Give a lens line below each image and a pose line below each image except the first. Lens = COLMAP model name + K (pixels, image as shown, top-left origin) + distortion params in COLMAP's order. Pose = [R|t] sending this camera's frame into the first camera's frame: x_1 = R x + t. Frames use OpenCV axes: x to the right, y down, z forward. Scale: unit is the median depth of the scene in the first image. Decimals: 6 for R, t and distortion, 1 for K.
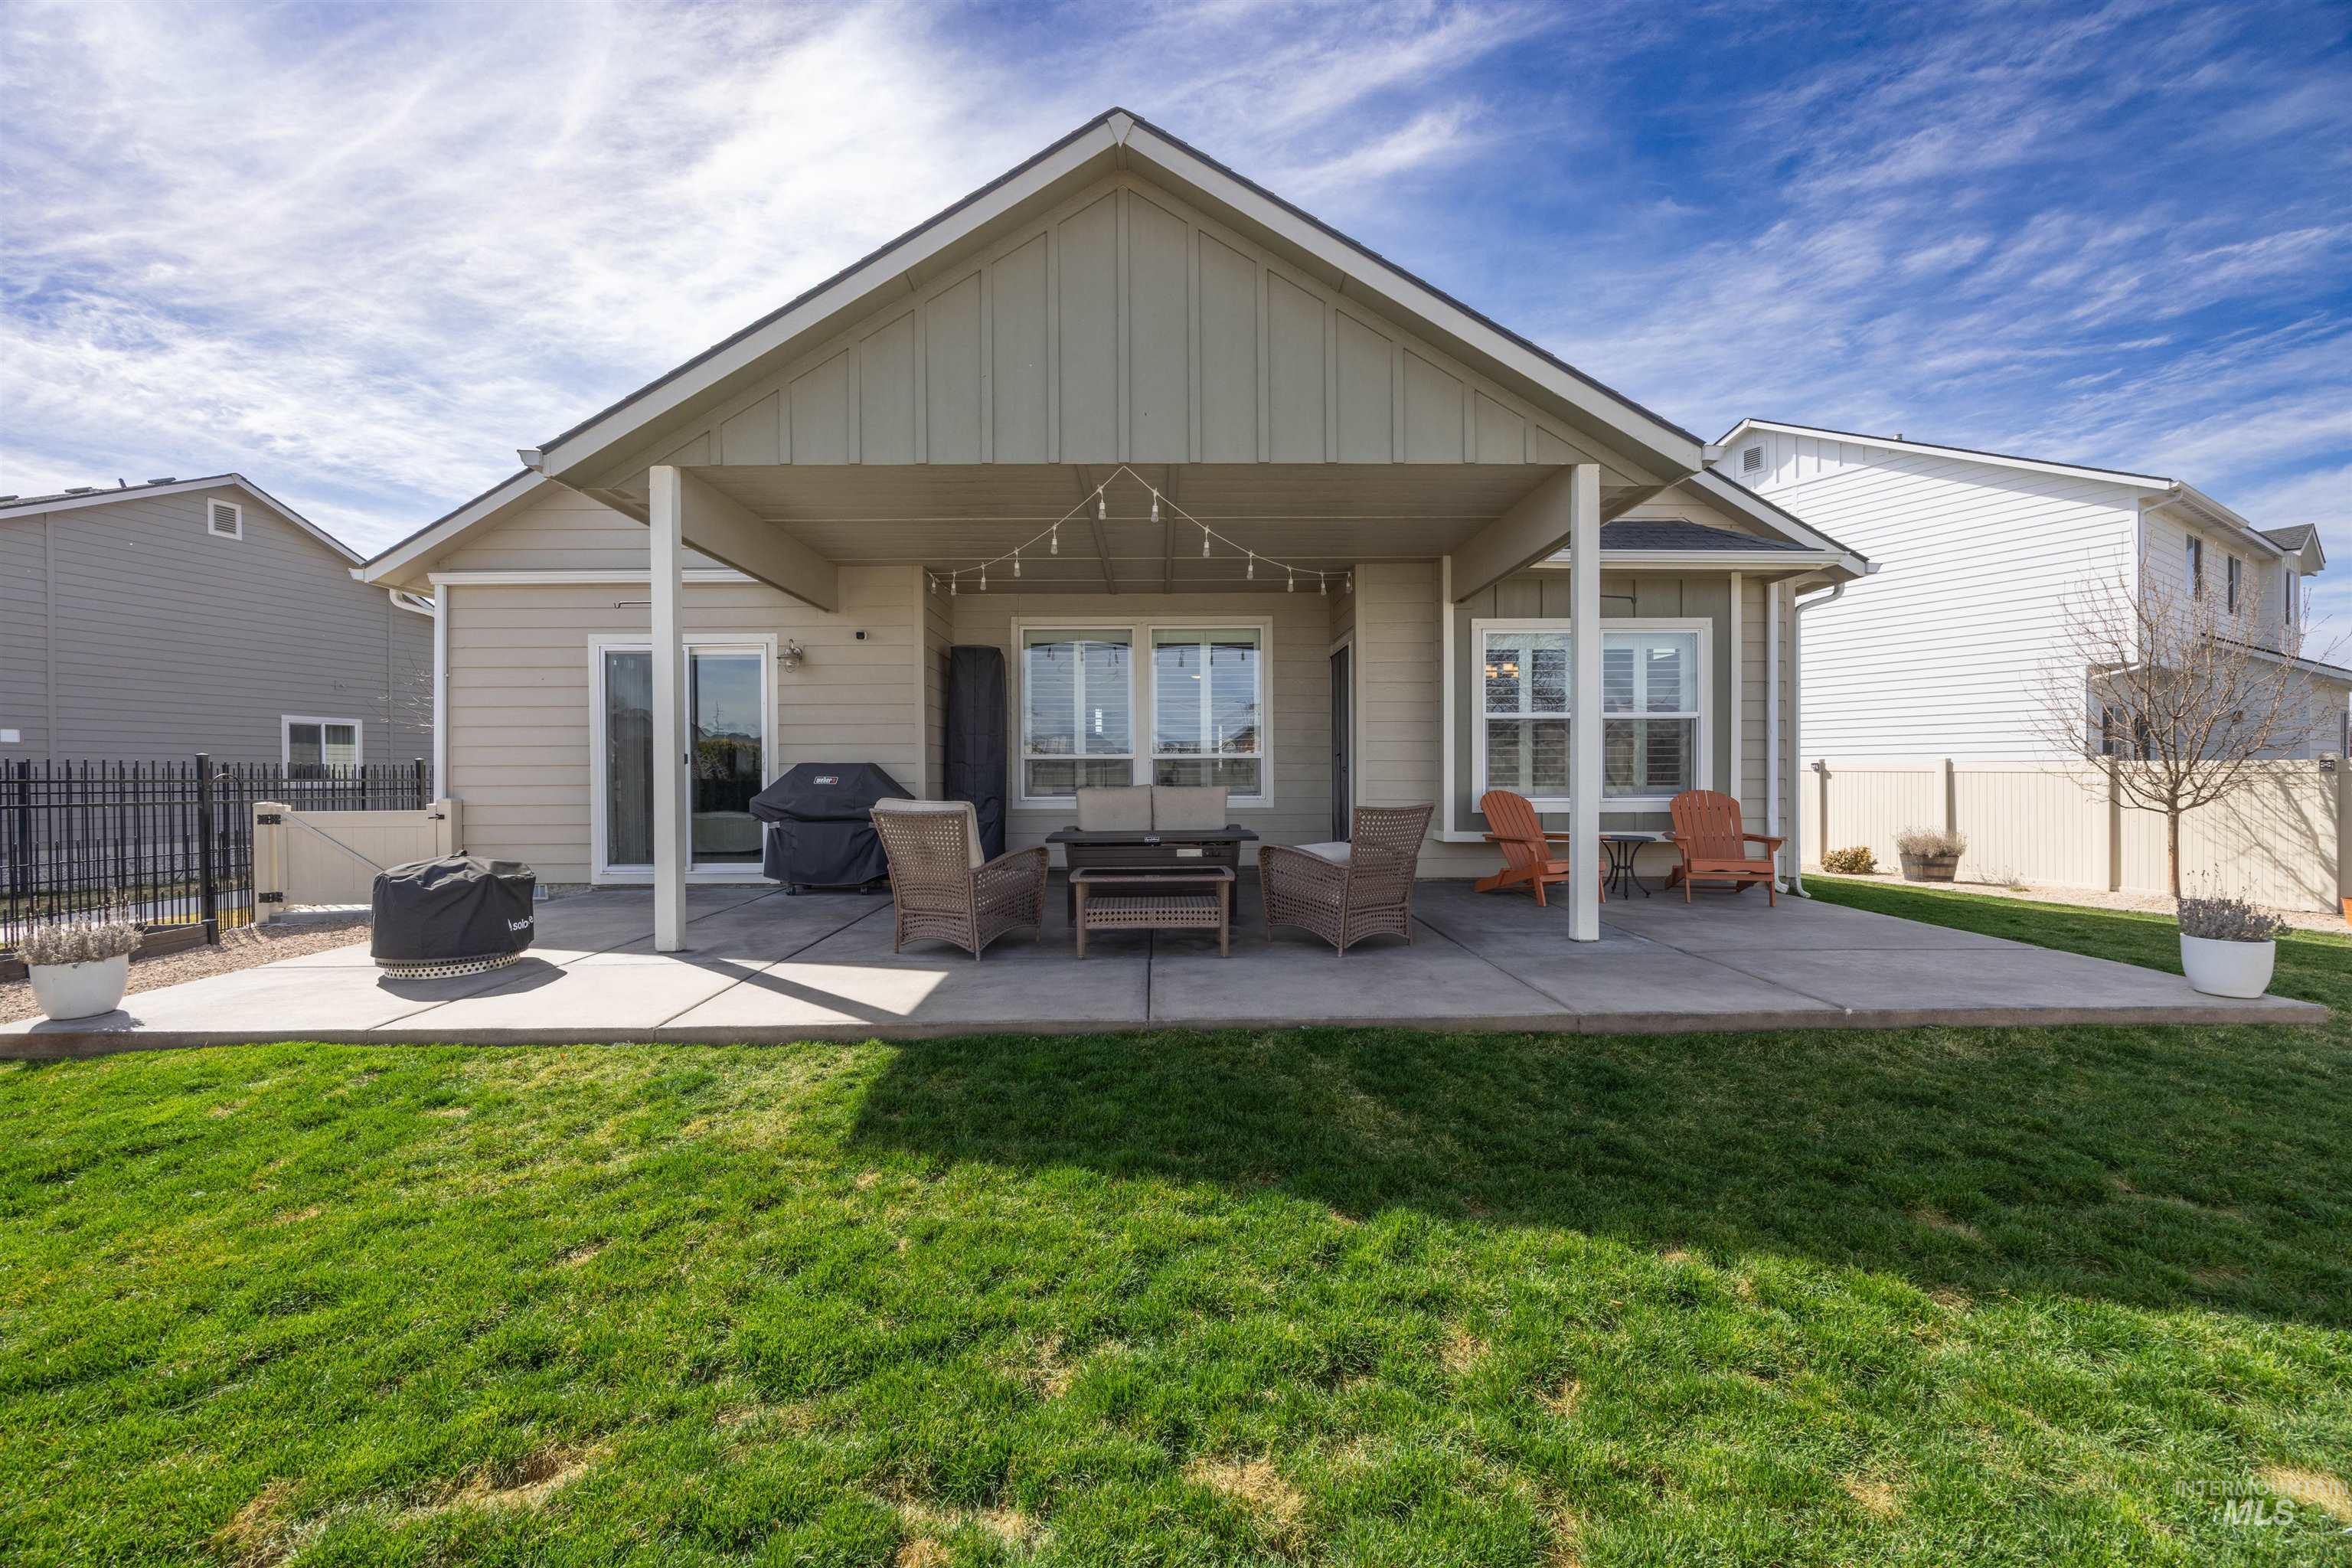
lens RADIAL K [[893.3, 0, 1154.3], [0, 893.3, 776.5], [0, 0, 1]] dist [-0.003228, 0.000730]
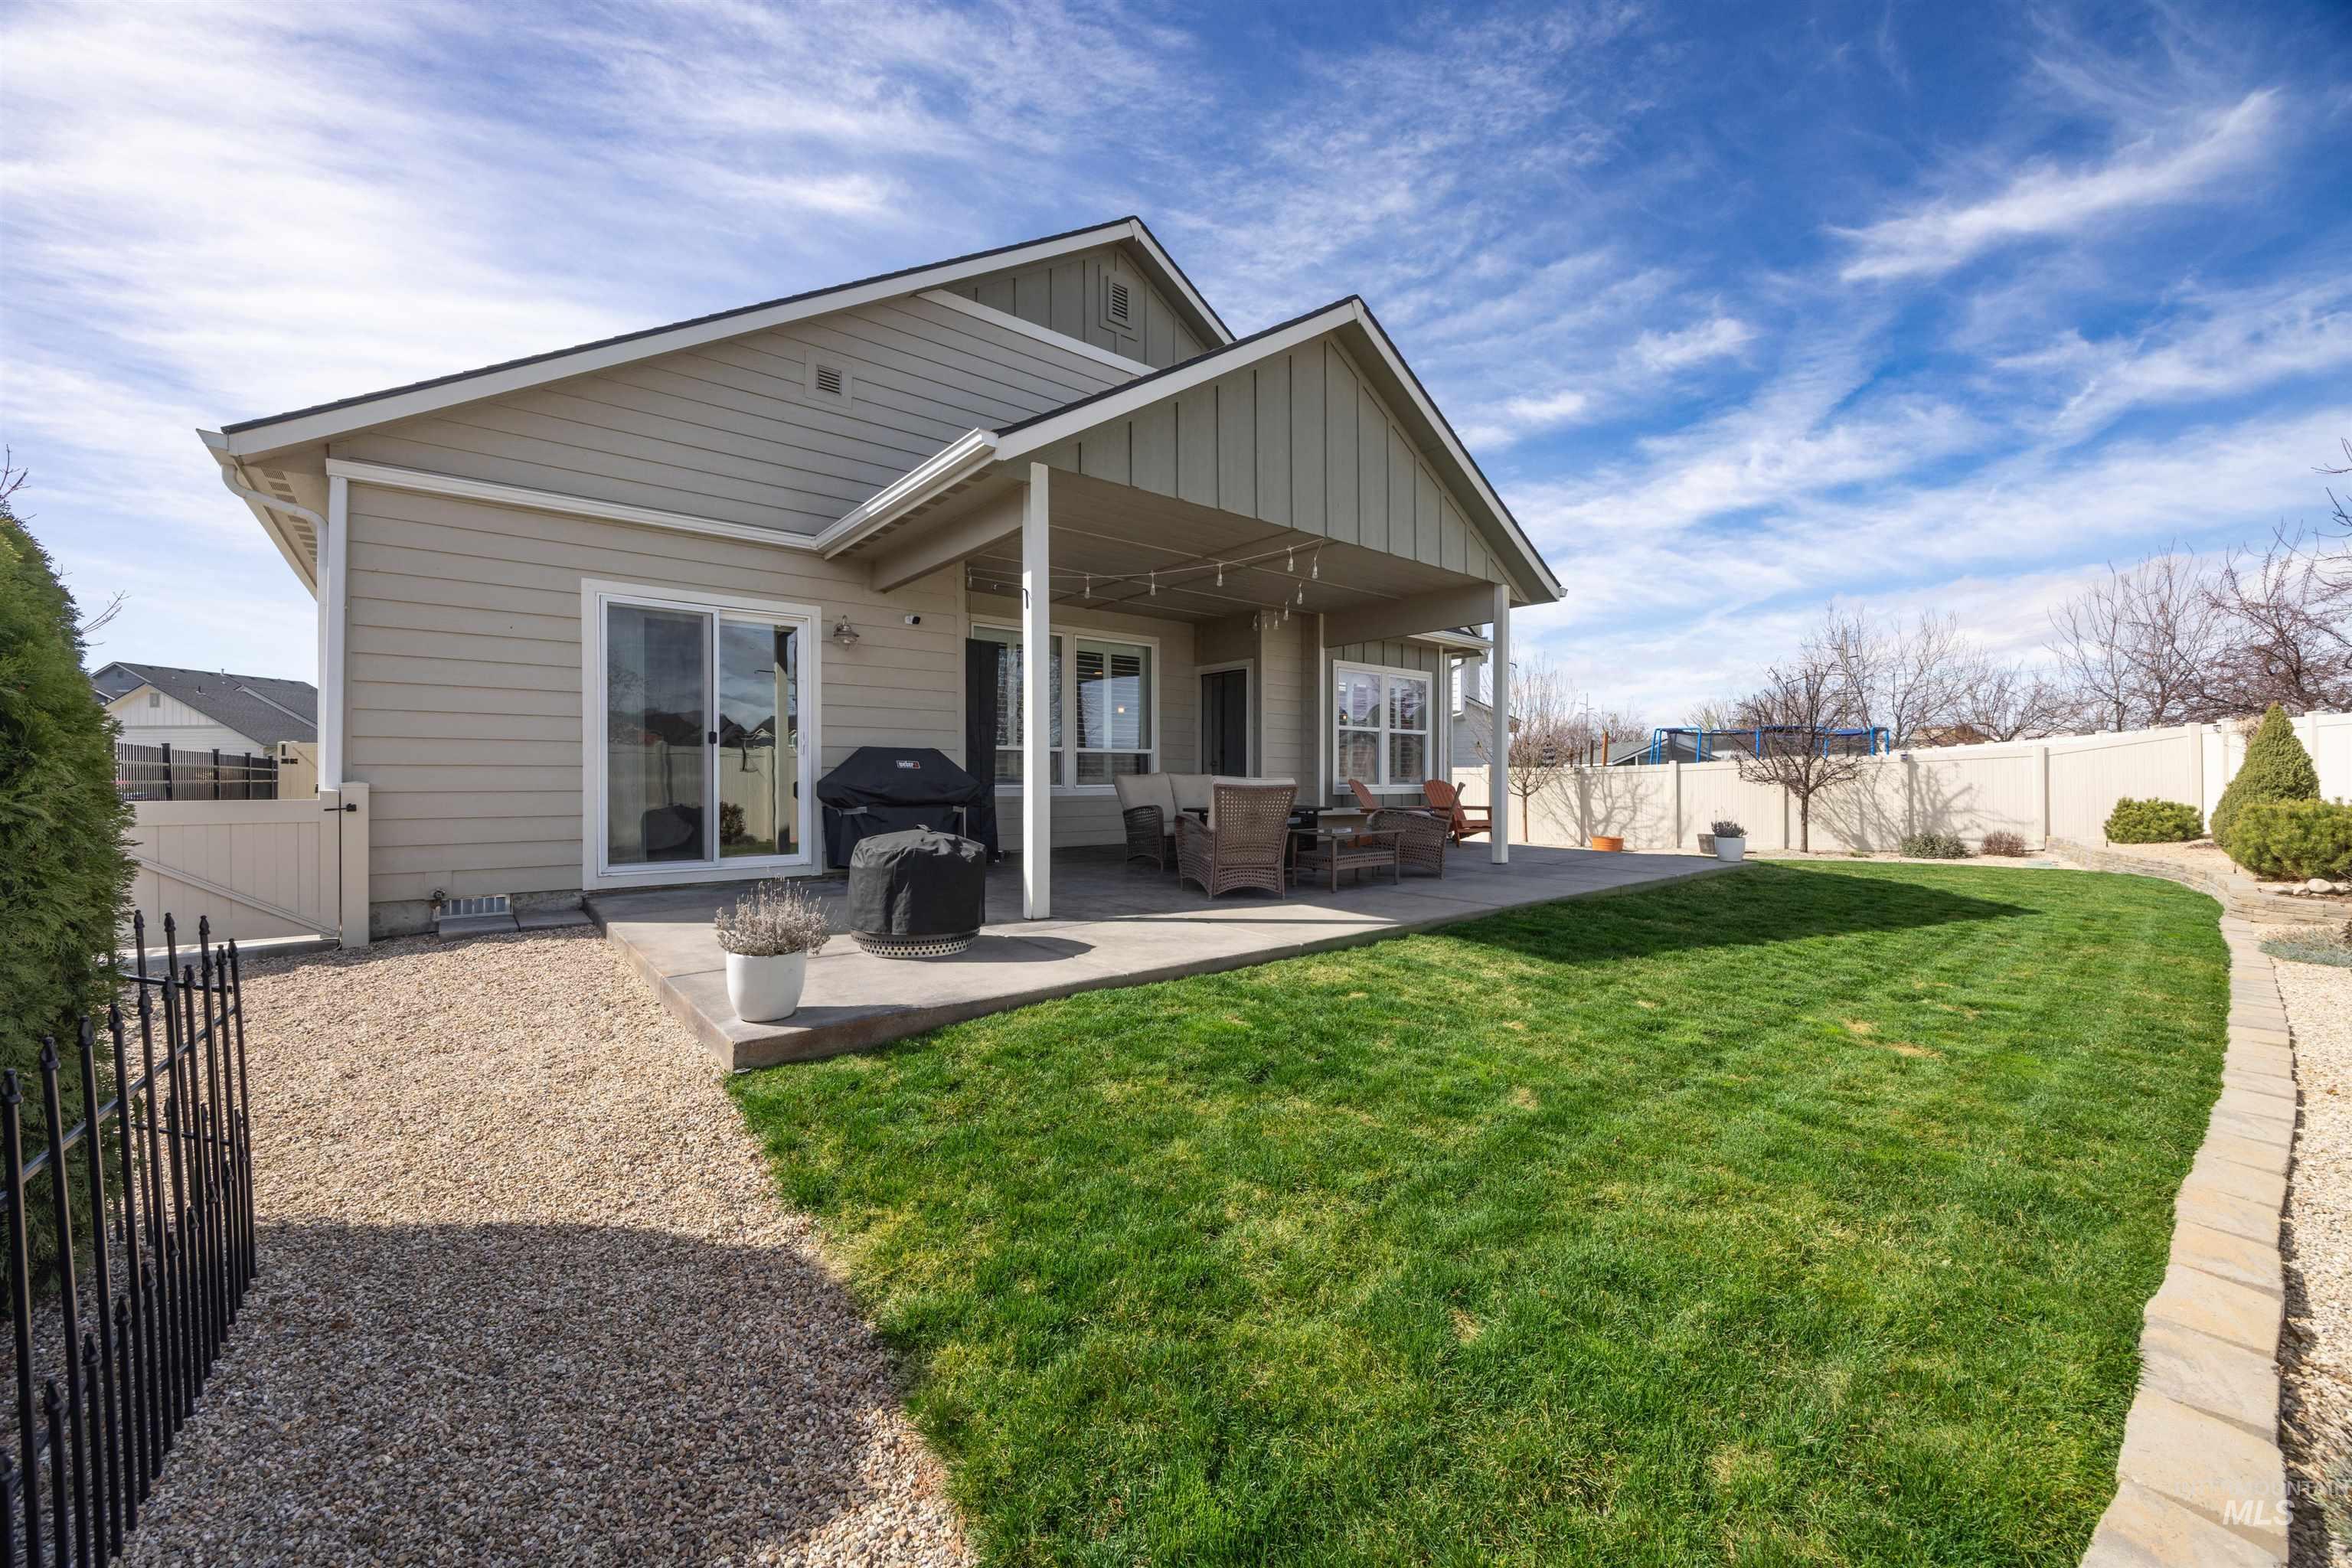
lens RADIAL K [[893.3, 0, 1164.5], [0, 893.3, 780.6], [0, 0, 1]] dist [-0.003228, 0.000730]
pose [[0.780255, 0.005574, 0.625436, -0.737476], [-0.005065, 0.999984, -0.002594, 0.022243], [-0.625441, -0.001144, 0.780271, 0.046506]]
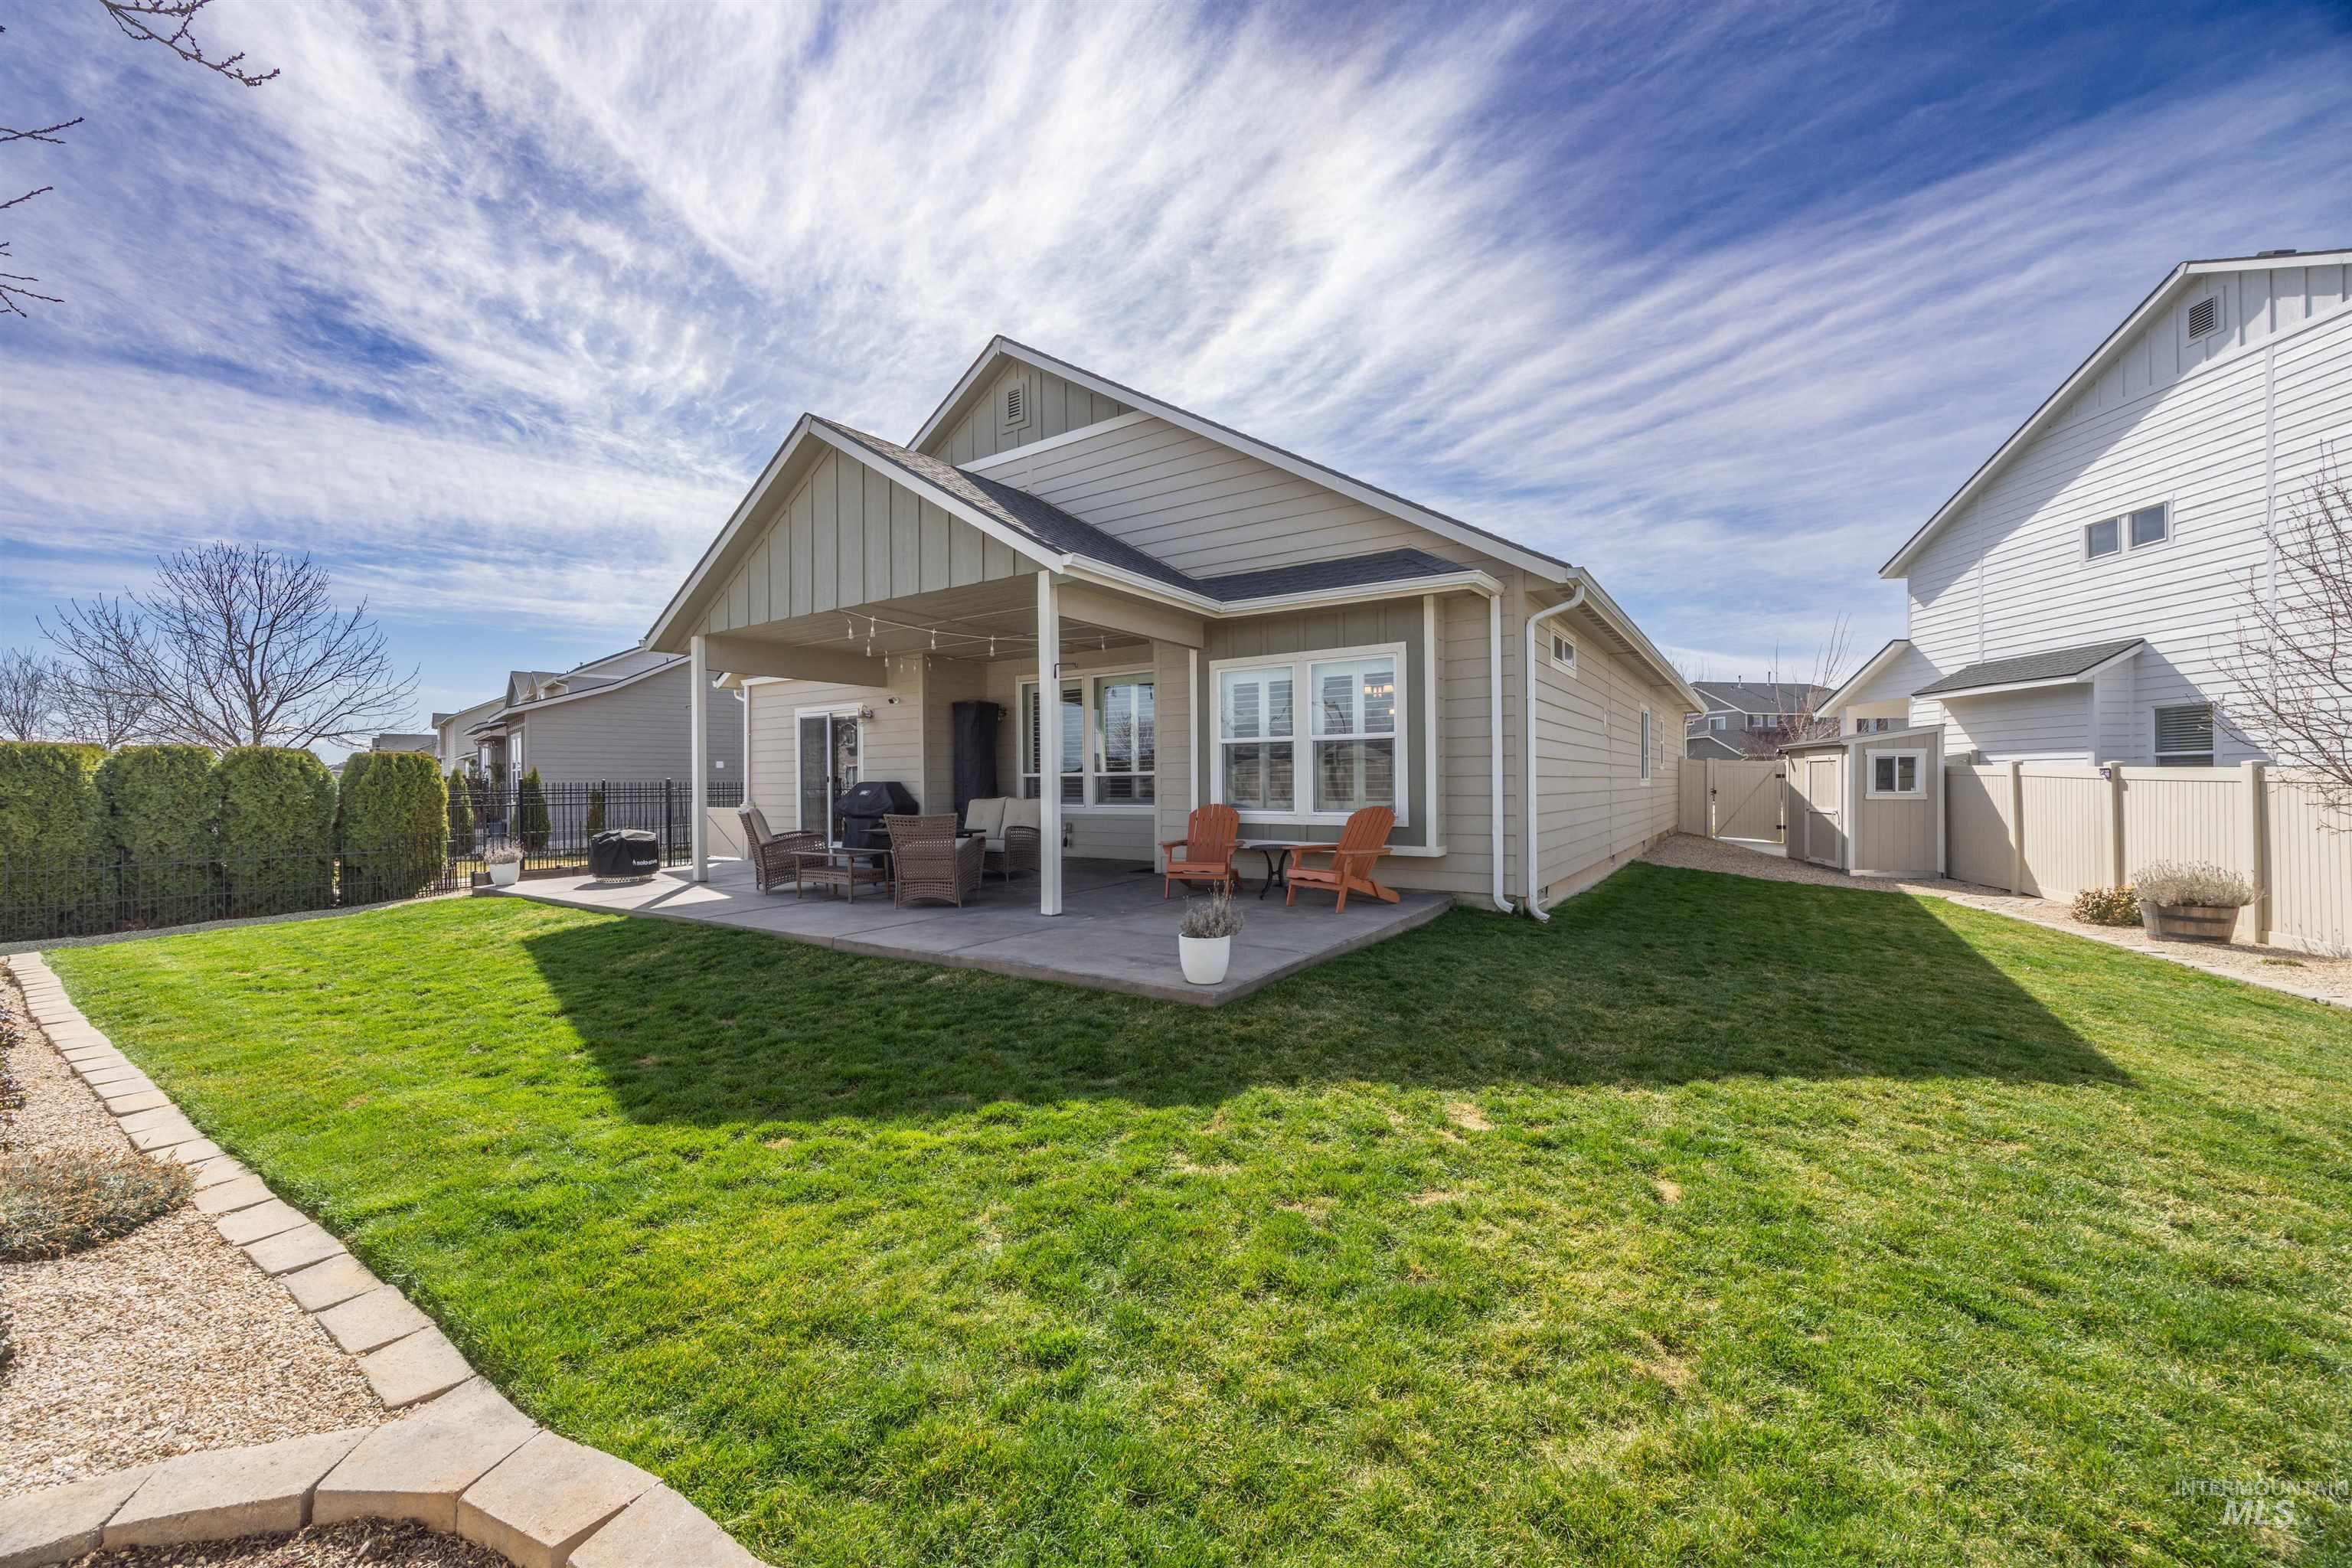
lens RADIAL K [[893.3, 0, 1167.9], [0, 893.3, 785.1], [0, 0, 1]] dist [-0.003228, 0.000730]
pose [[0.820284, -0.000453, -0.571956, 0.974985], [0.003433, 0.999986, 0.004132, -0.013919], [0.571946, -0.005353, 0.820274, -0.025048]]
